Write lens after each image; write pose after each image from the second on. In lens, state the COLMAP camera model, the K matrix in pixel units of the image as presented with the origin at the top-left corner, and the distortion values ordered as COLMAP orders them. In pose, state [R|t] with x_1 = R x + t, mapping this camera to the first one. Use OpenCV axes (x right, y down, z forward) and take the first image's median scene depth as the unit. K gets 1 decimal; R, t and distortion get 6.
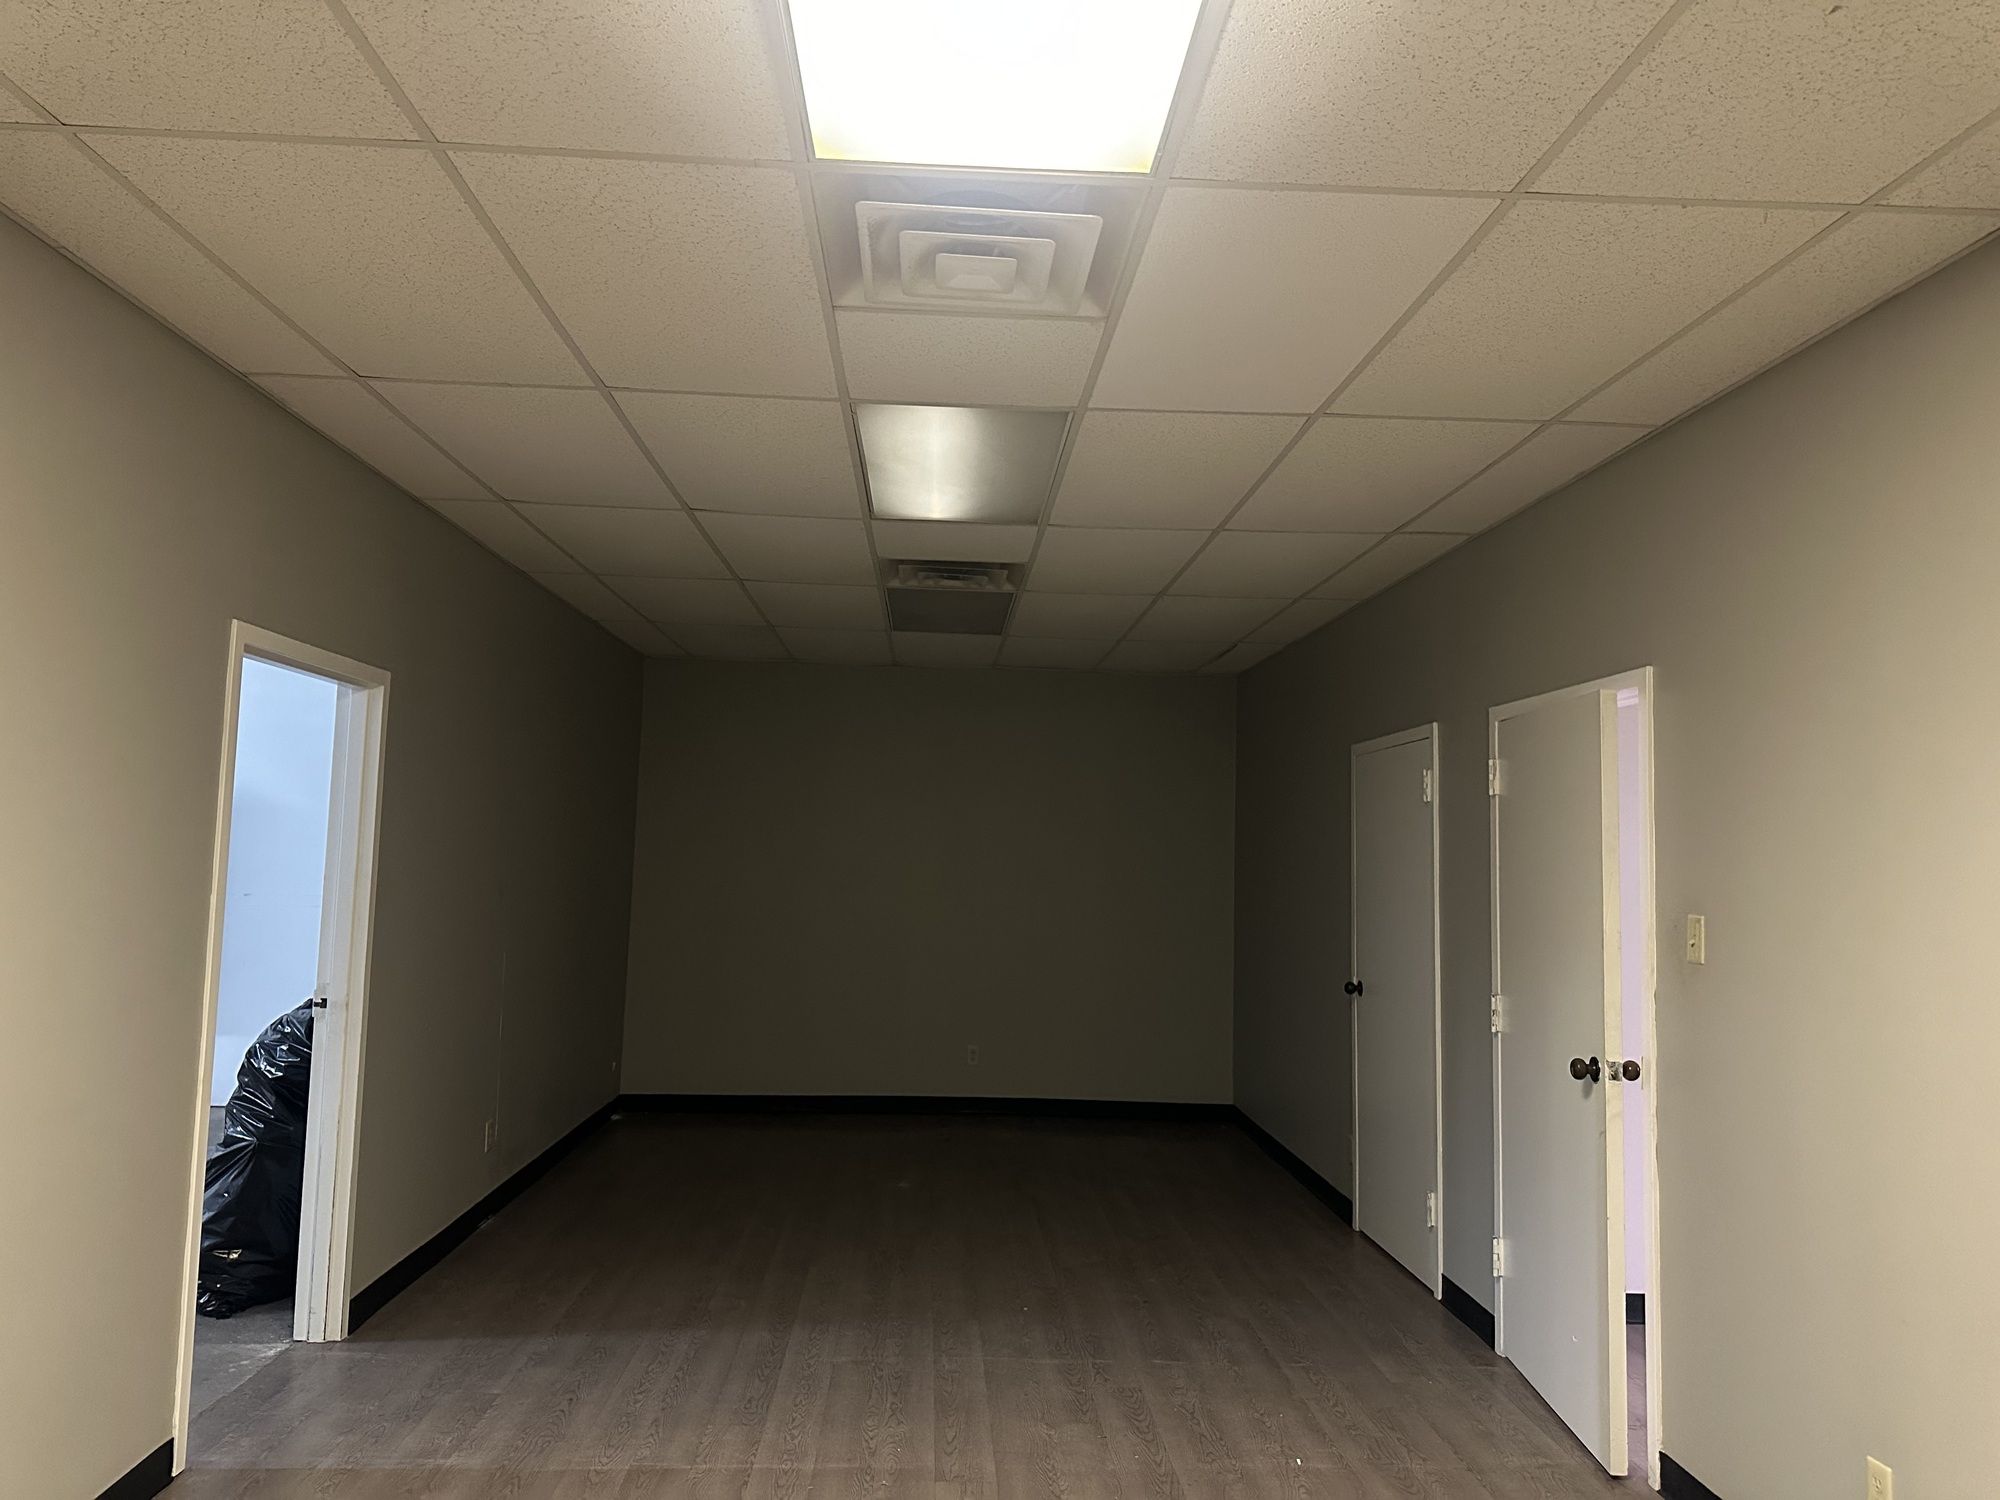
lens RADIAL K [[1411.6, 0, 1000.0], [0, 1411.6, 750.0], [0, 0, 1]] dist [0.060187, -0.066501]
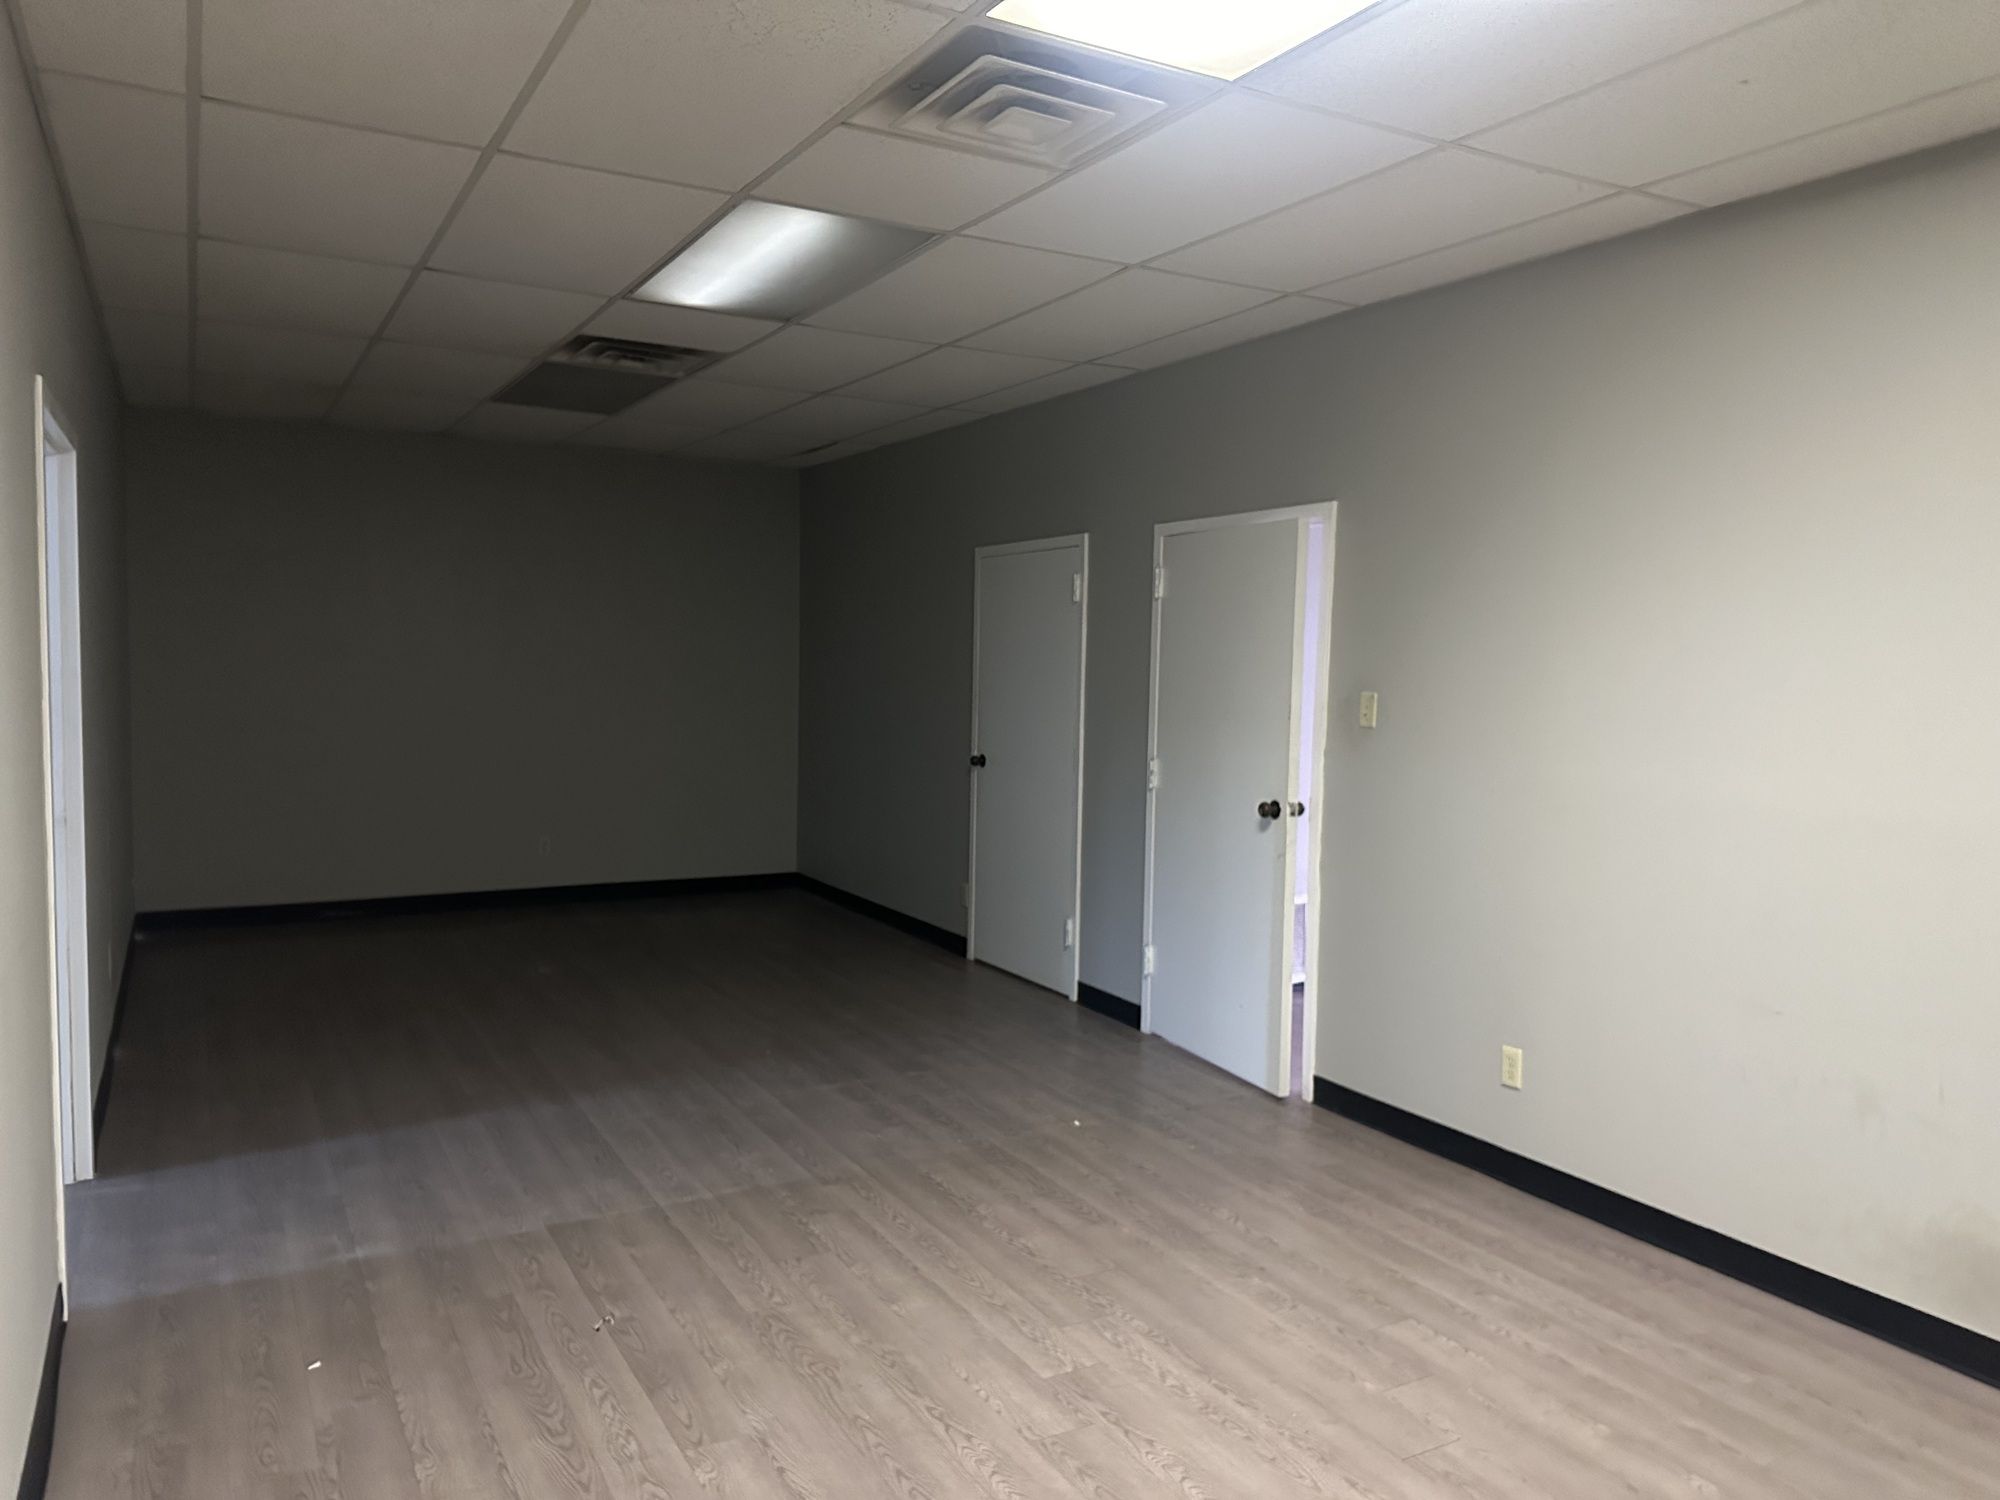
lens RADIAL K [[1412.8, 0, 997.9], [0, 1412.8, 761.9], [0, 0, 1]] dist [0.210104, -0.334473]
pose [[0.892623, -0.038397, 0.449165, -0.357565], [-0.034576, 0.987600, 0.153139, -0.012236], [-0.449475, -0.152226, 0.880227, -0.039255]]
